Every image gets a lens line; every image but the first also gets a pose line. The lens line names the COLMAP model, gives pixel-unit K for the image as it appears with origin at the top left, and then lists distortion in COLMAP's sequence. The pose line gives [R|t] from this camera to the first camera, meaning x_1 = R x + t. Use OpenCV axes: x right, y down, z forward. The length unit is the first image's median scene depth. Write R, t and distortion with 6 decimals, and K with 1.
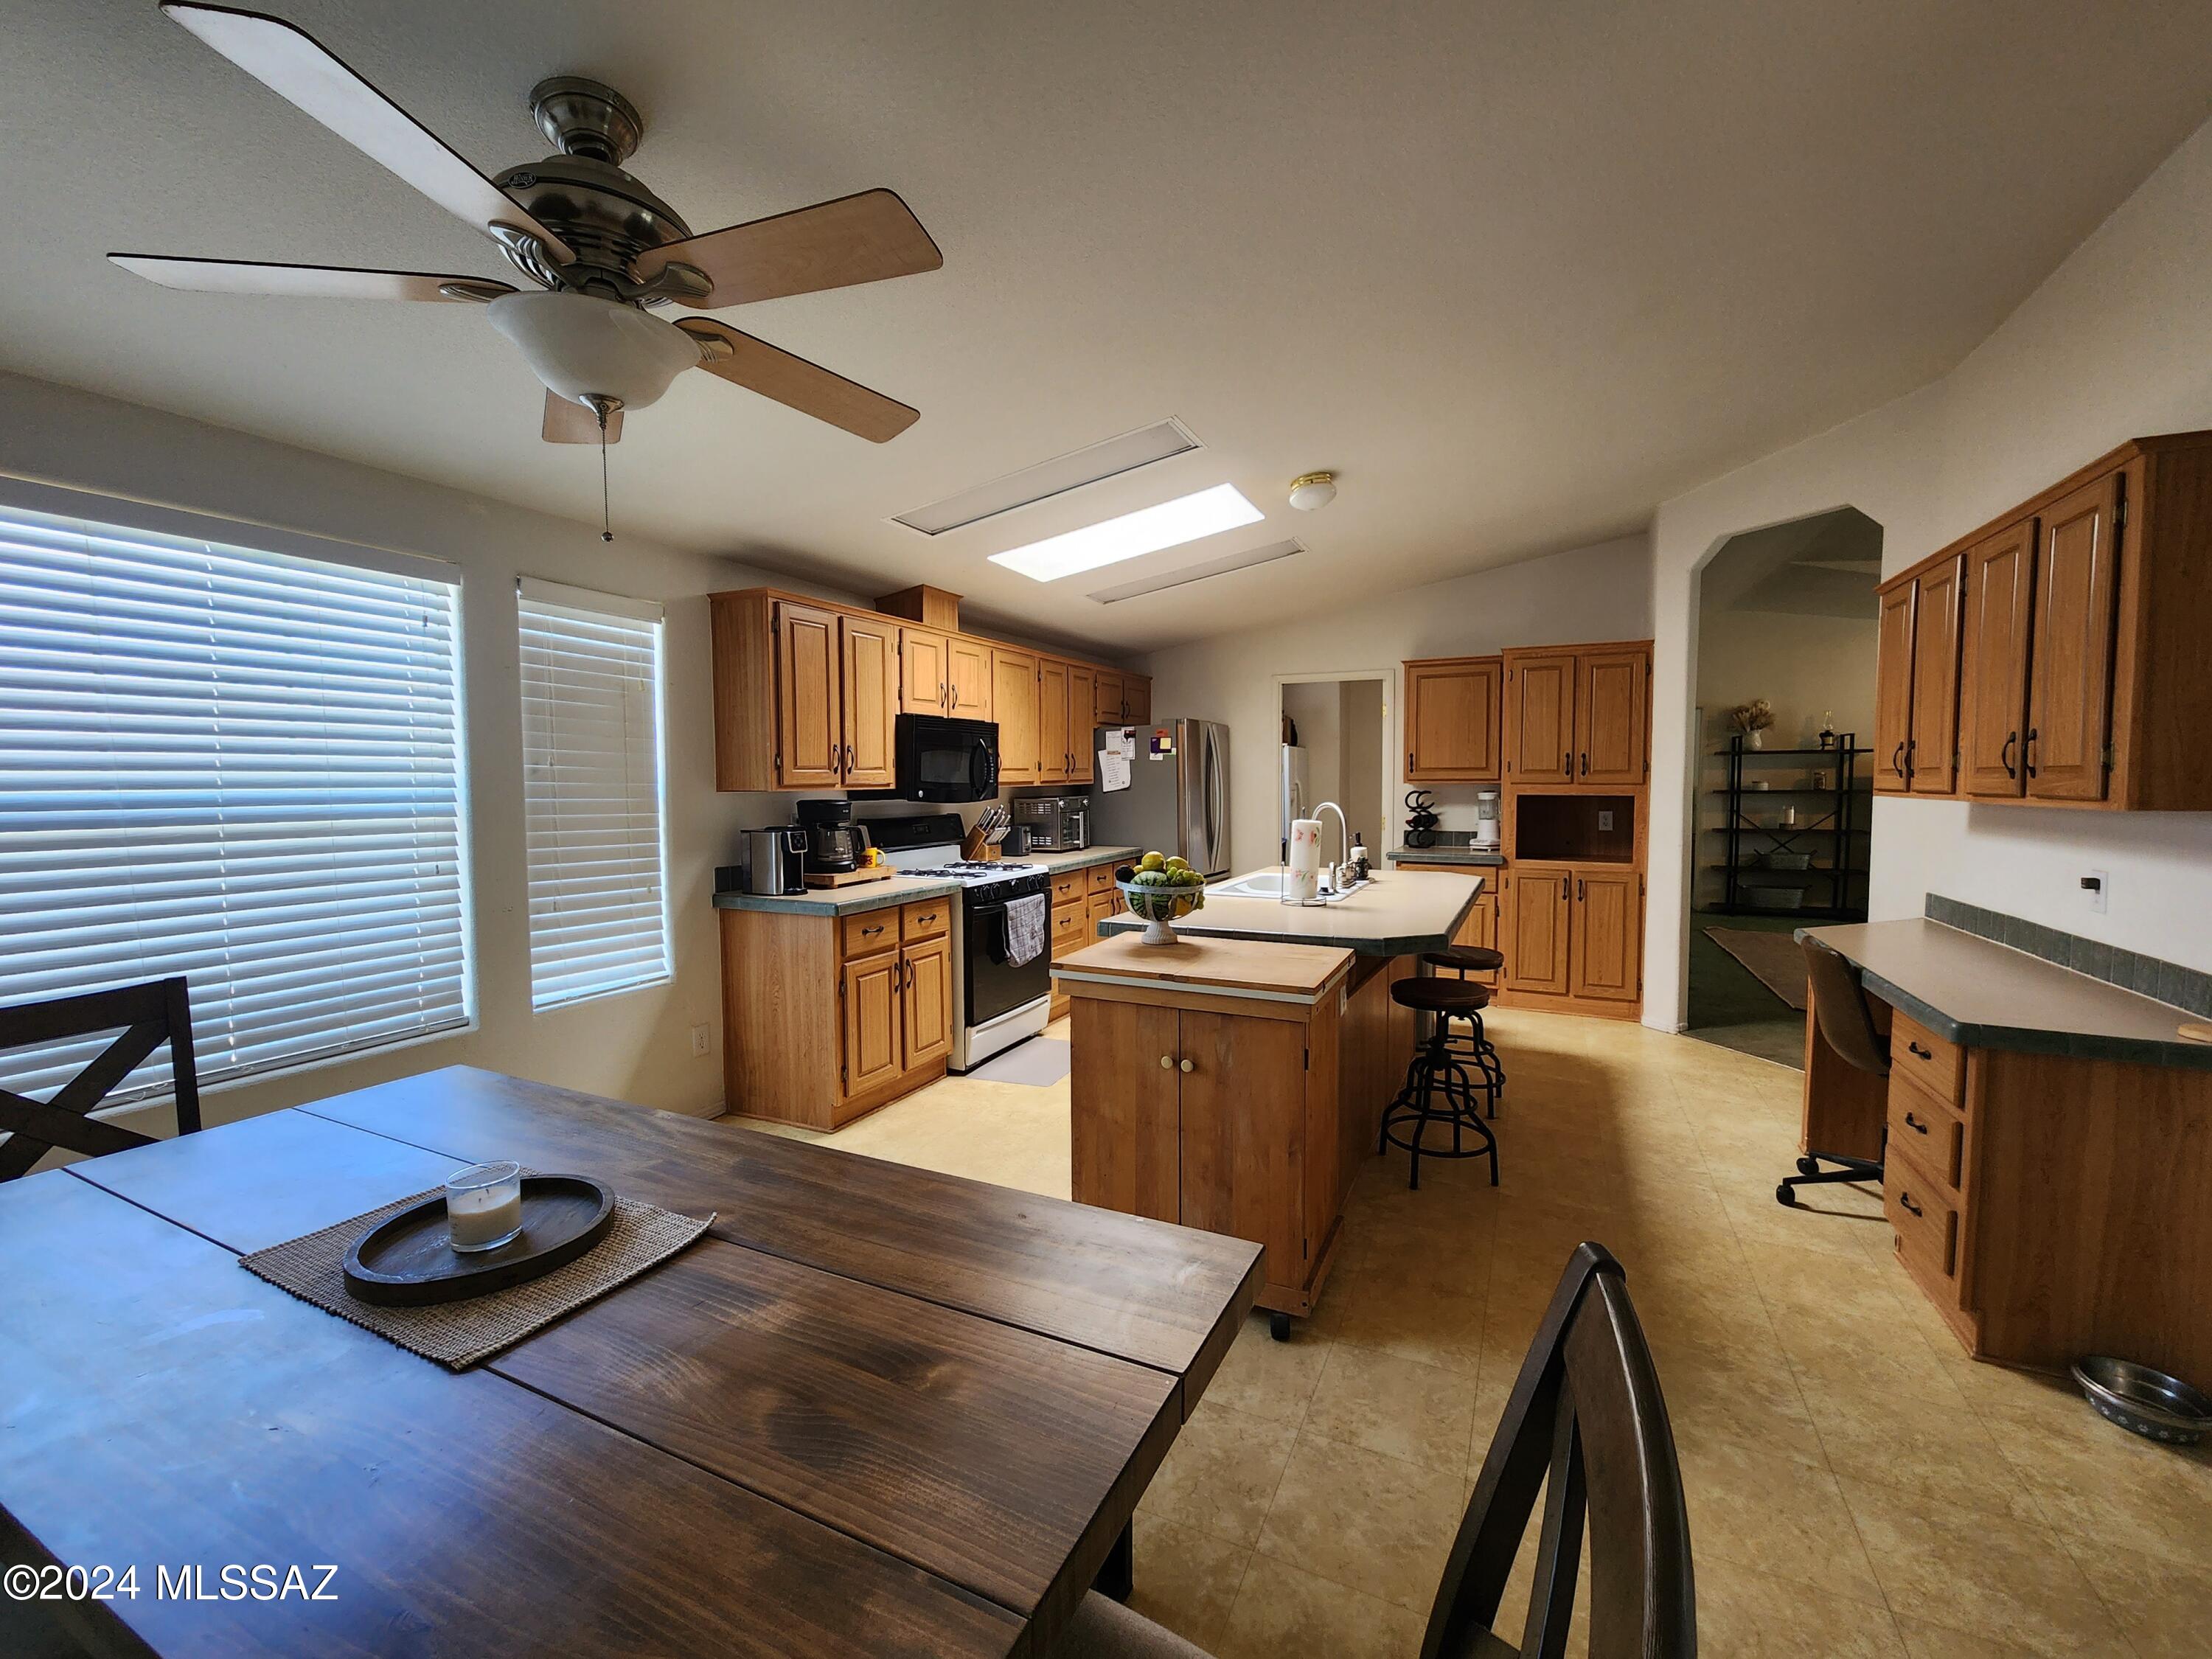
lens RADIAL K [[894.7, 0, 1106.0], [0, 894.7, 829.5], [0, 0, 1]] dist [-0.010457, 0.000660]
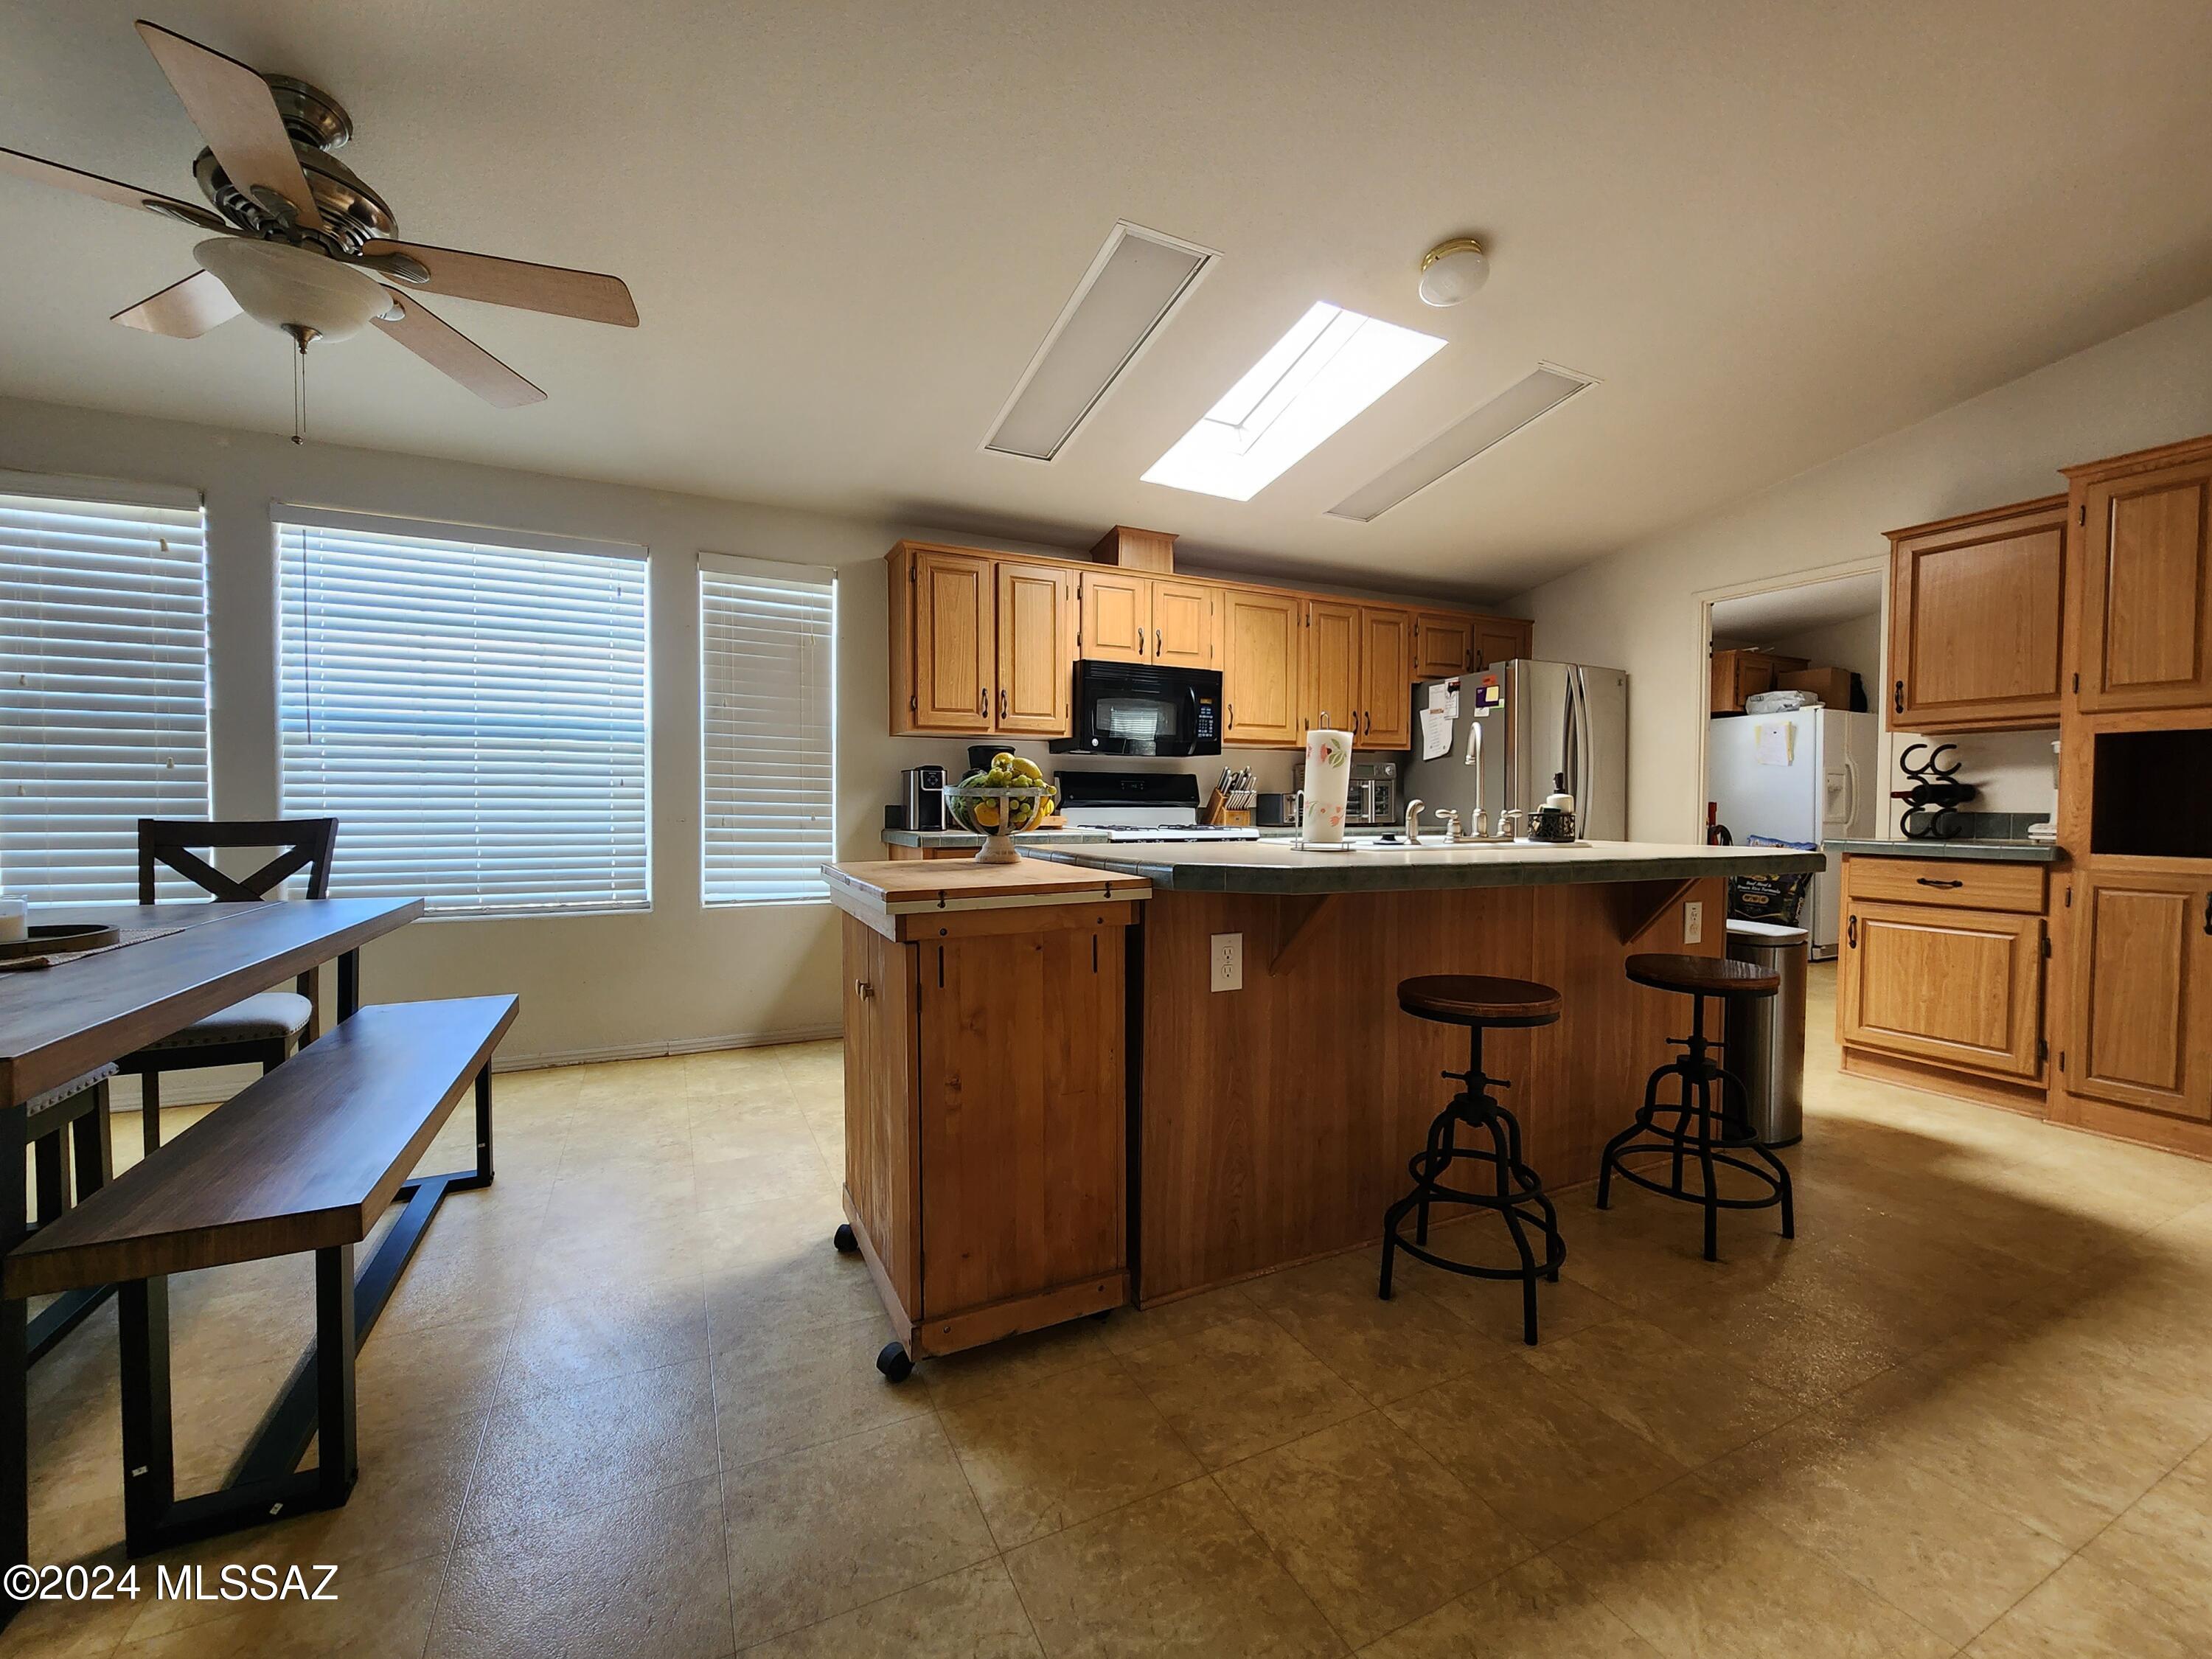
lens RADIAL K [[894.7, 0, 1106.0], [0, 894.7, 829.5], [0, 0, 1]] dist [-0.010457, 0.000660]
pose [[0.789255, 0.026706, -0.613485, 0.389517], [-0.044481, 0.998916, -0.013740, 0.064996], [0.612453, 0.038133, 0.789587, 0.261940]]
